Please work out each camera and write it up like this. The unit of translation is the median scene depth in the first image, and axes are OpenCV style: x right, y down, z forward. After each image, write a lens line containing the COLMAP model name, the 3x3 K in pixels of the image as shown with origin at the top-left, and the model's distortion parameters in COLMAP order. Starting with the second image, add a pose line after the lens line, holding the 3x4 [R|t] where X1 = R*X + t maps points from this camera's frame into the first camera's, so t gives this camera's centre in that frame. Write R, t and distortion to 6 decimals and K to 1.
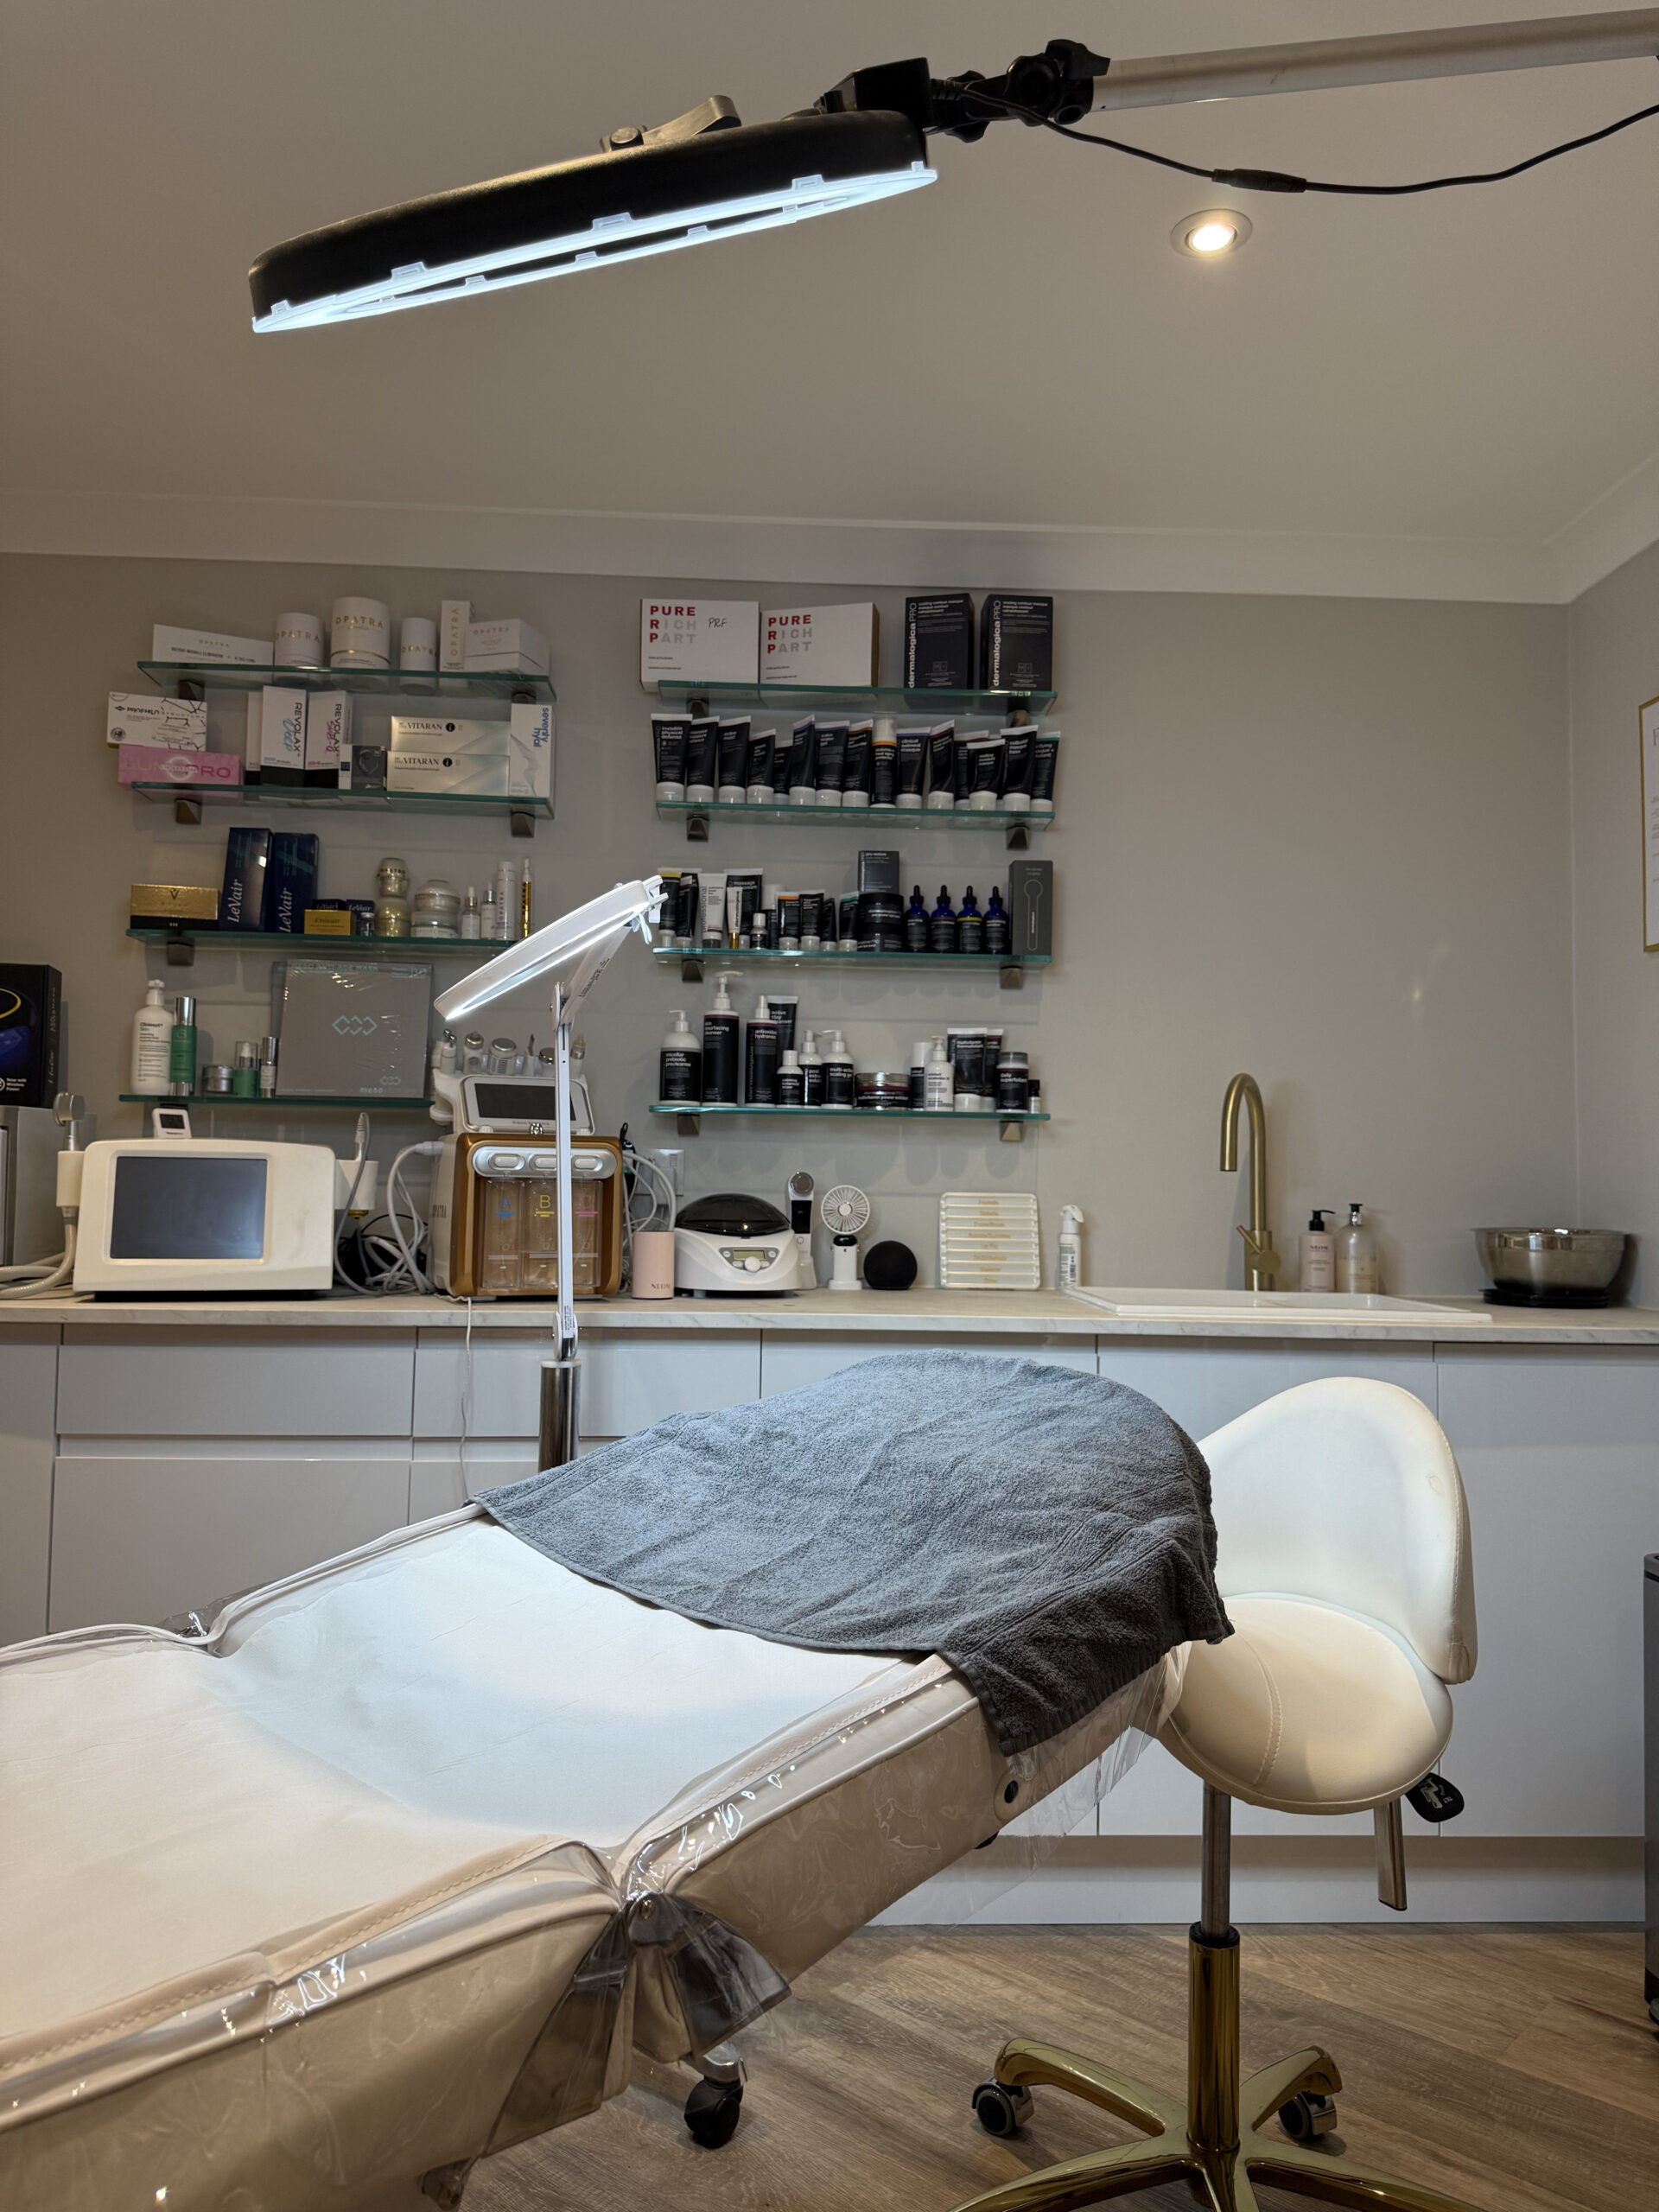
lens RADIAL K [[1542.6, 0, 839.6], [0, 1542.6, 1107.7], [0, 0, 1]] dist [0.189658, -0.416879]
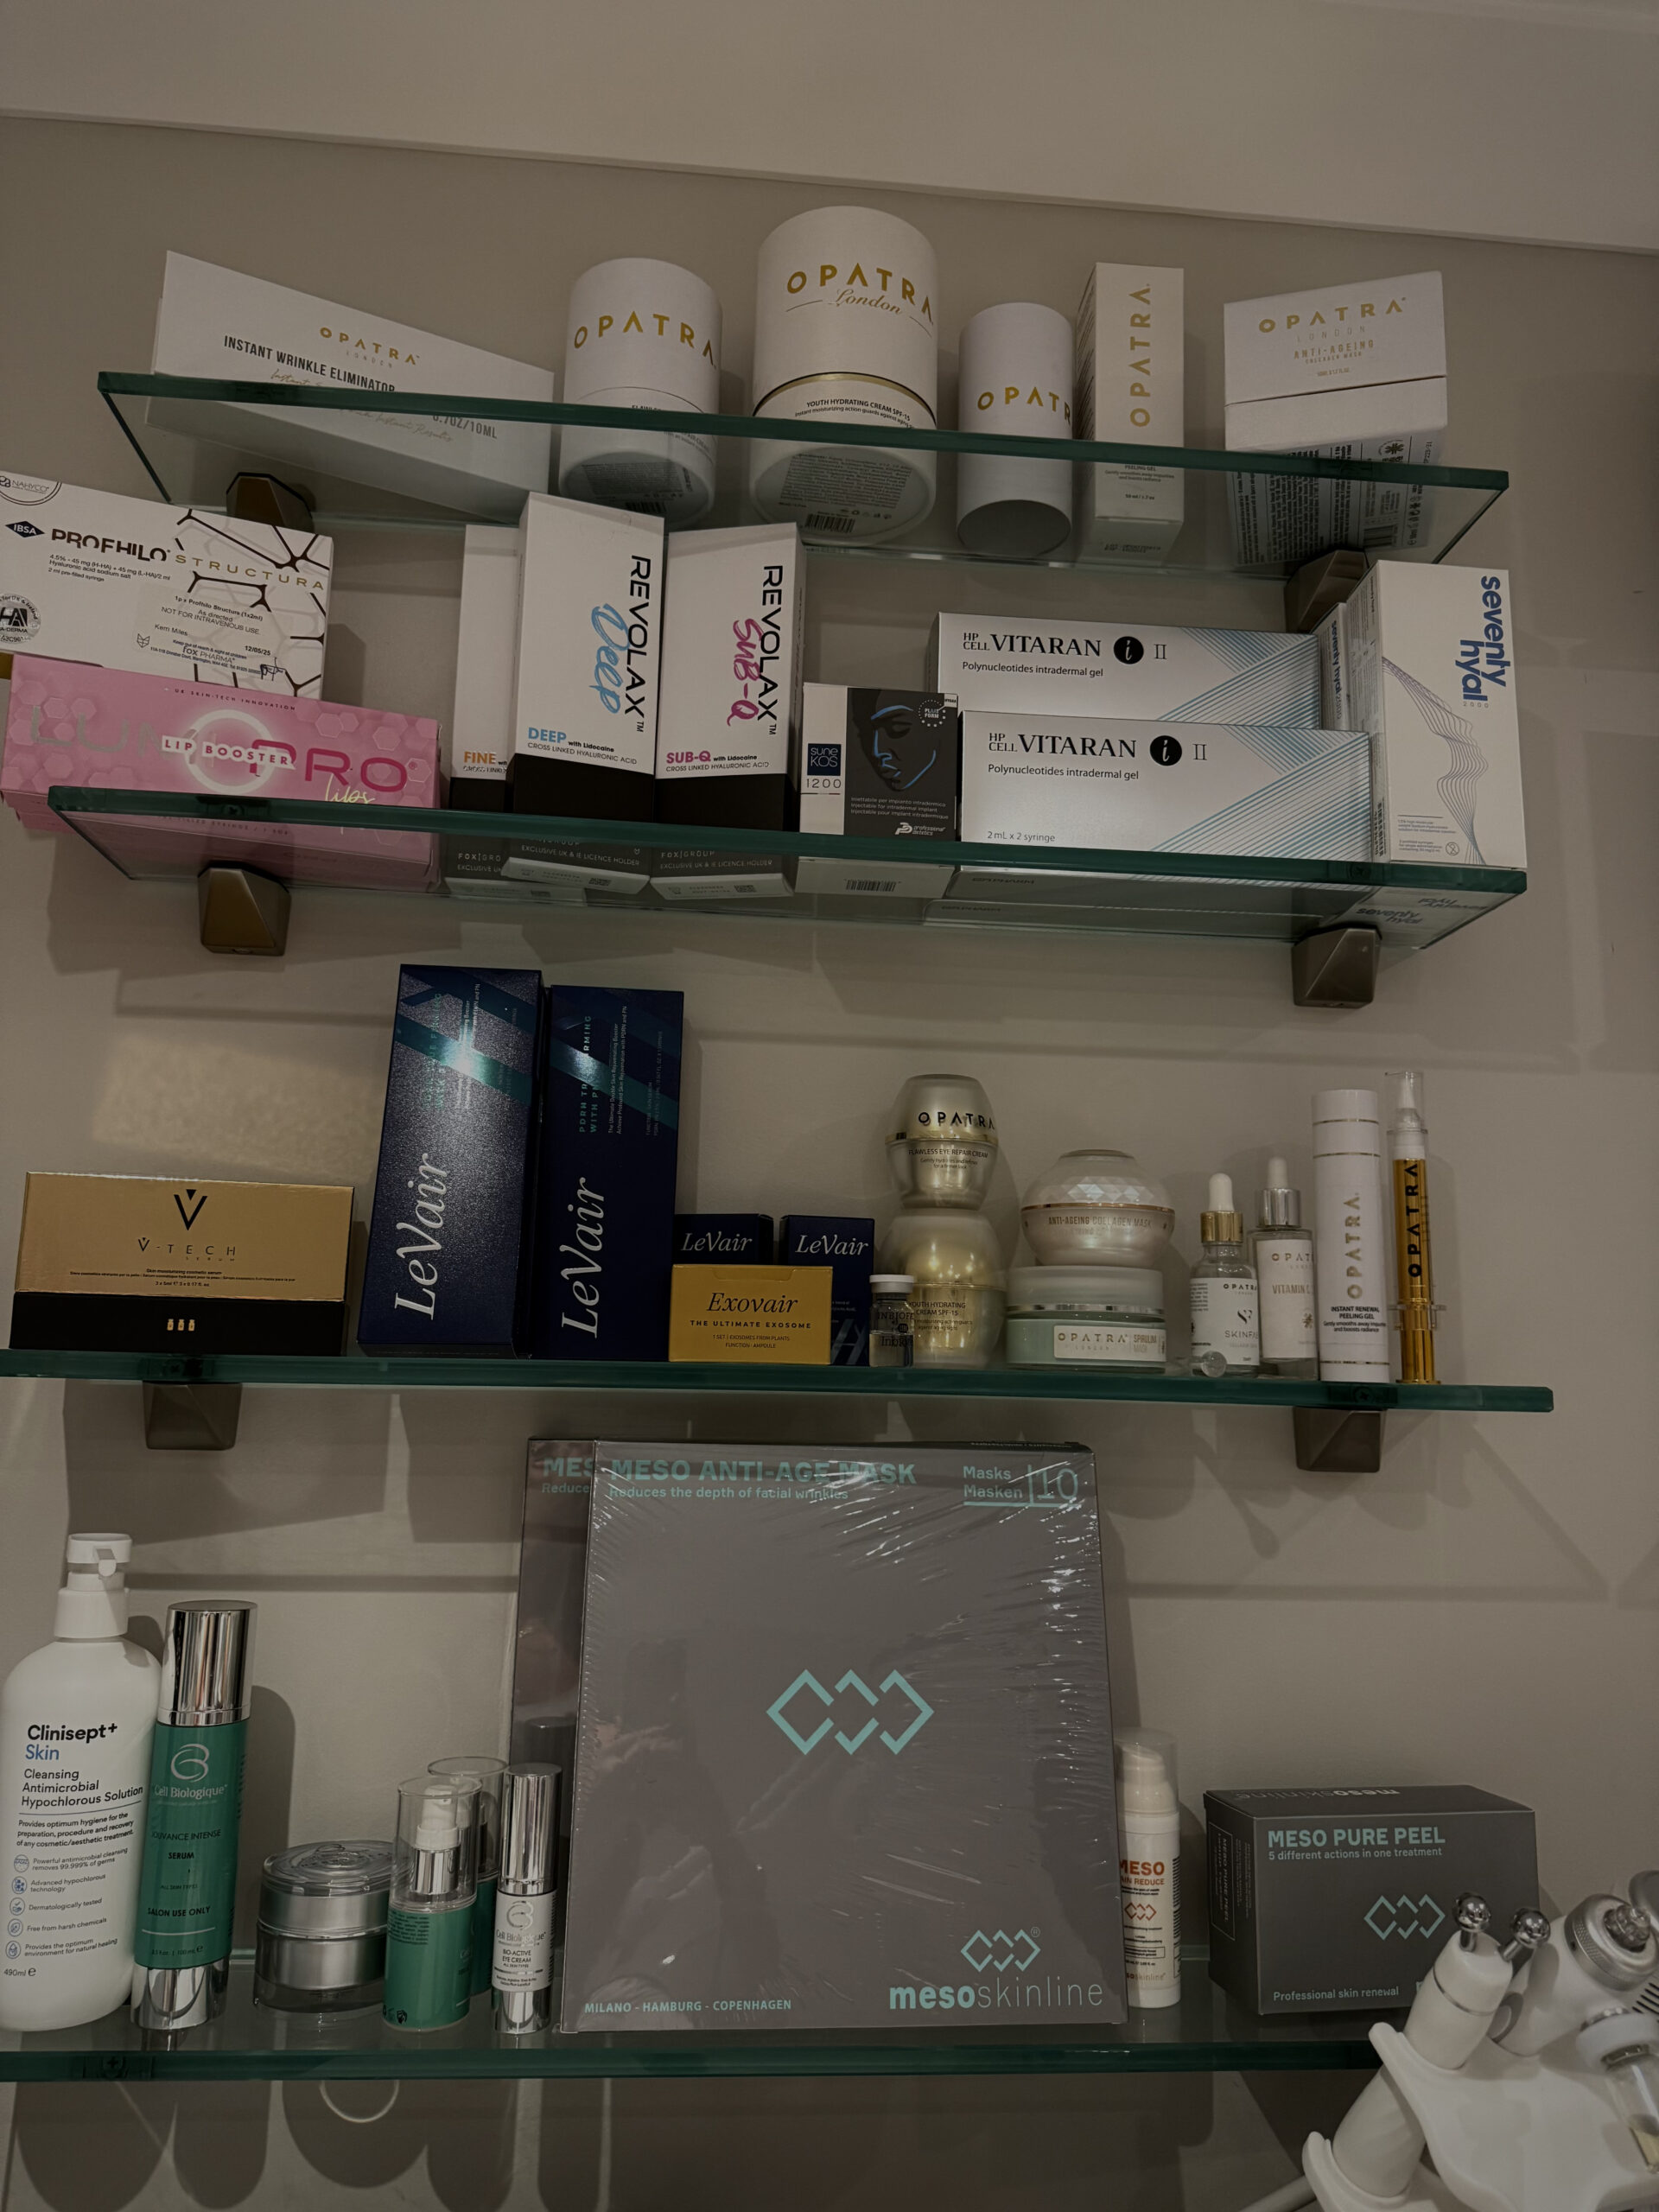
lens RADIAL K [[1564.3, 0, 824.5], [0, 1564.3, 1128.2], [0, 0, 1]] dist [0.081502, -0.130681]
pose [[0.999085, 0.013472, 0.040580, -0.320454], [-0.008980, 0.994013, -0.108894, -0.118492], [-0.041804, 0.108430, 0.993225, 0.716606]]
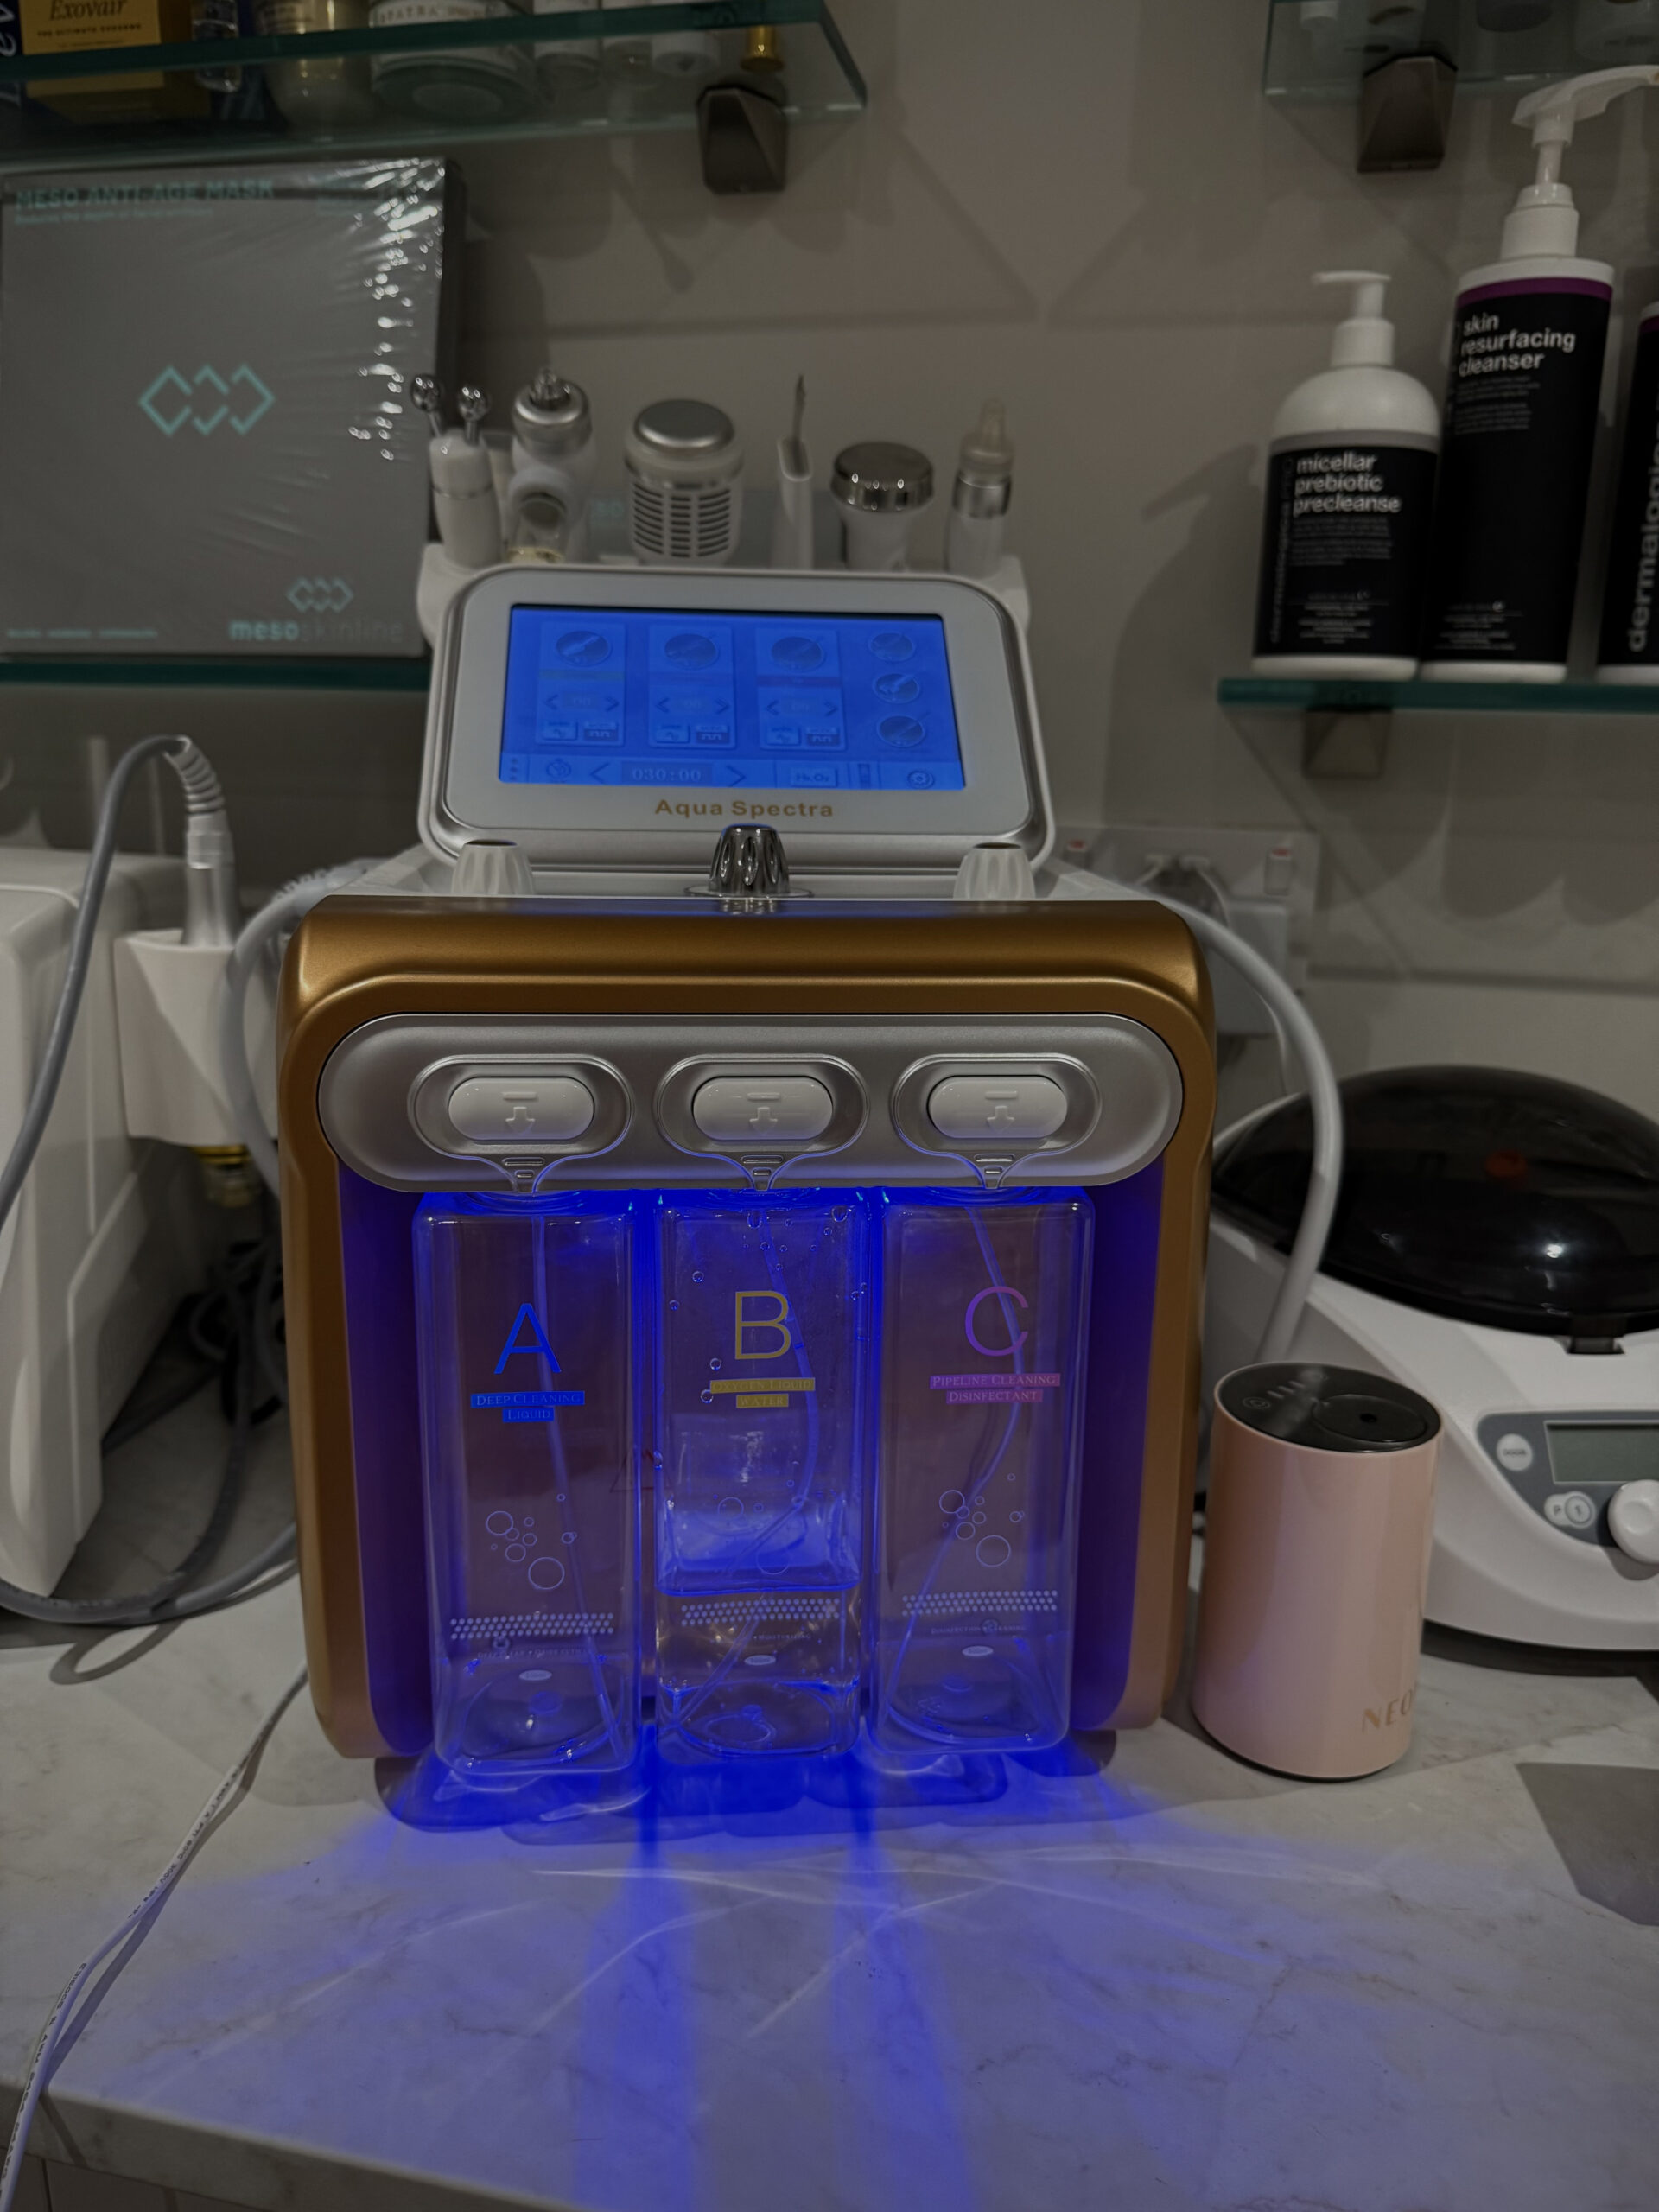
lens RADIAL K [[1577.0, 0, 818.1], [0, 1577.0, 1063.5], [0, 0, 1]] dist [-0.013181, -0.000829]
pose [[0.970763, 0.053873, -0.233916, -0.120855], [0.012710, 0.961585, 0.274212, -0.011835], [0.239703, -0.269168, 0.932787, 0.710408]]
